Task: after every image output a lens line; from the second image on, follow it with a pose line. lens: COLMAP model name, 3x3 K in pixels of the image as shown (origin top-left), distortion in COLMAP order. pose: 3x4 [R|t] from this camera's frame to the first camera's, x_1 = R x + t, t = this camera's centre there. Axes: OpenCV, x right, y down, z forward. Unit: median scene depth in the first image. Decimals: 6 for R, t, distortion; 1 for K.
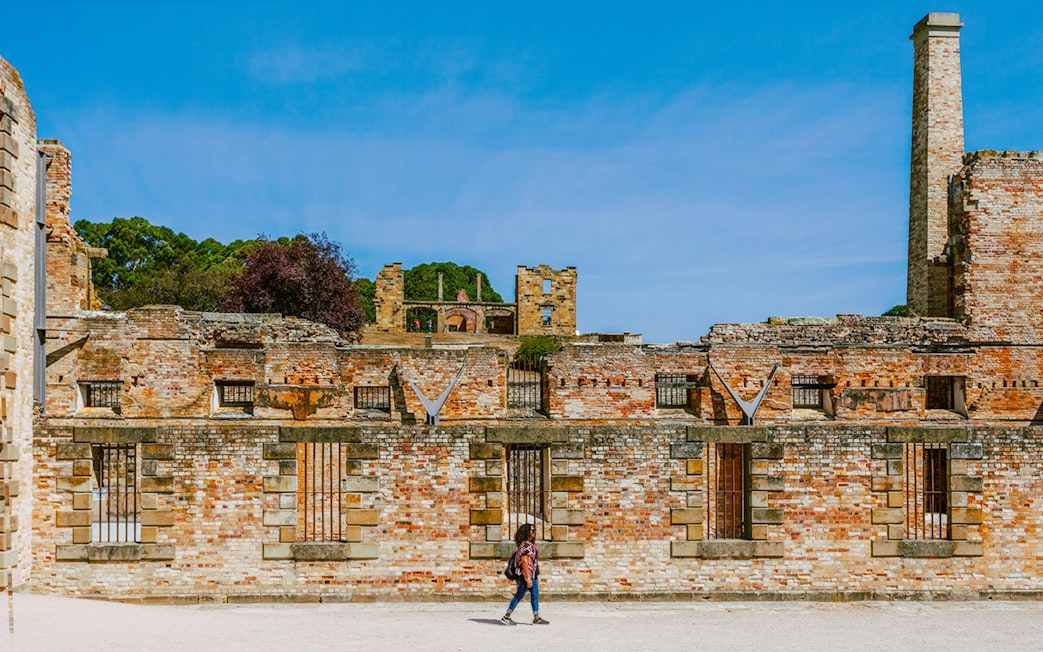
lens RADIAL K [[1154.7, 0, 522.1], [0, 1154.7, 328.6], [0, 0, 1]] dist [0.007105, 0.000000]
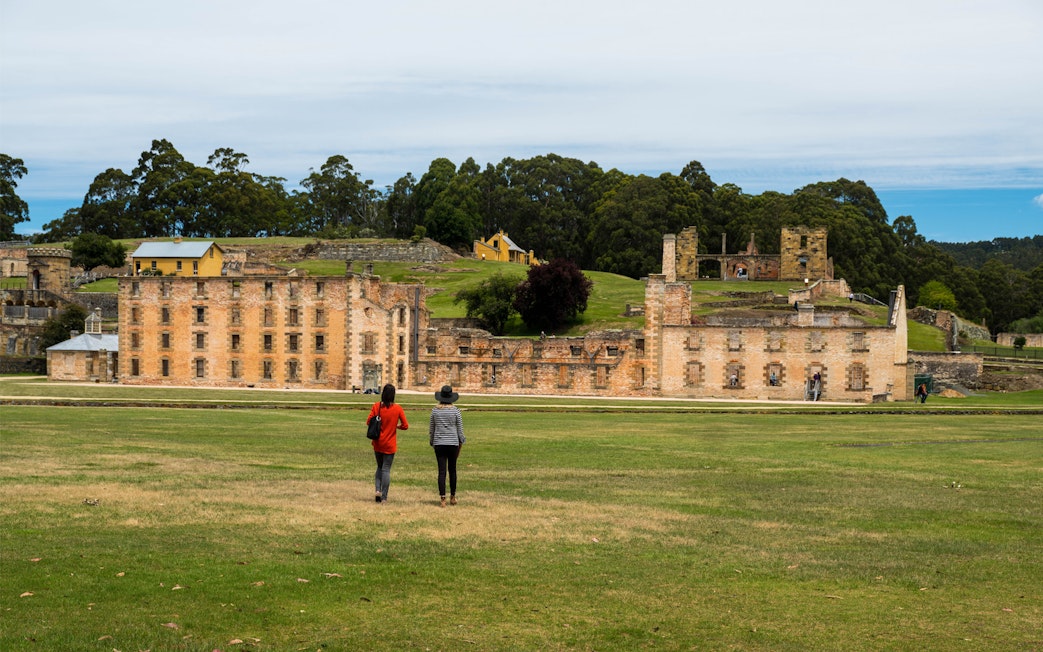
lens RADIAL K [[1154.7, 0, 521.5], [0, 1154.7, 325.6], [0, 0, 1]] dist [0.007105, 0.000000]
pose [[0.934495, 0.001520, -0.355972, 1.271665], [0.025713, 0.997091, 0.071758, -0.290213], [0.355045, -0.076210, 0.931738, -2.446269]]
